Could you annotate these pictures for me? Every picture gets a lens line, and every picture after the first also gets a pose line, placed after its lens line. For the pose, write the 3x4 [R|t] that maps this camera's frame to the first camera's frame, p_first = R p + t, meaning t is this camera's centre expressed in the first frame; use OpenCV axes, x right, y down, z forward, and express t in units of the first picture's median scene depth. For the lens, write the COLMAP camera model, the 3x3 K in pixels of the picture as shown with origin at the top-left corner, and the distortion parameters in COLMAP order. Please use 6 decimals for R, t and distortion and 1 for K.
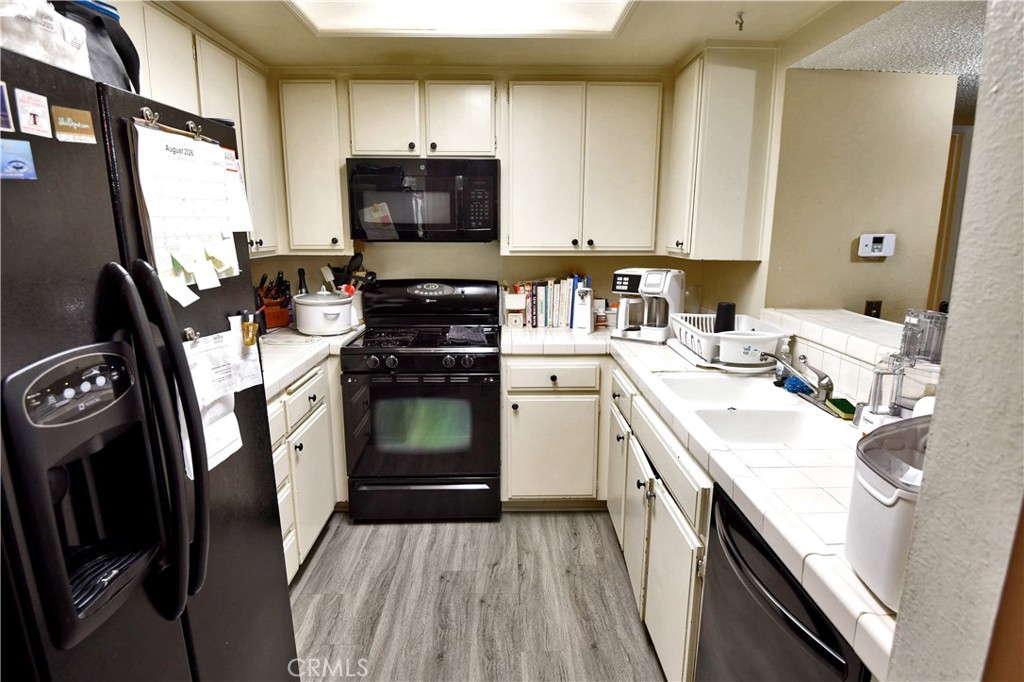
lens RADIAL K [[568.5, 0, 512.4], [0, 568.5, 348.5], [0, 0, 1]] dist [-0.017329, -0.018776]
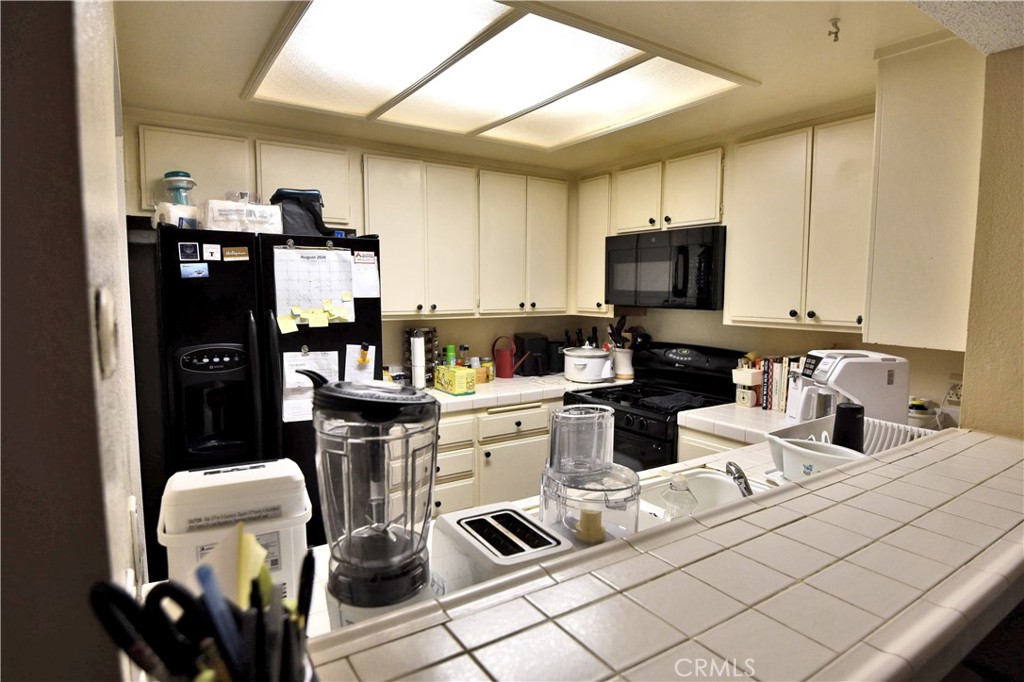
lens RADIAL K [[568.5, 0, 512.6], [0, 568.5, 341.0], [0, 0, 1]] dist [-0.017329, -0.018776]
pose [[0.537726, 0.076122, -0.839676, 0.613263], [-0.177132, 0.983889, -0.024239, -0.055641], [0.824303, 0.161768, 0.542546, 0.221167]]
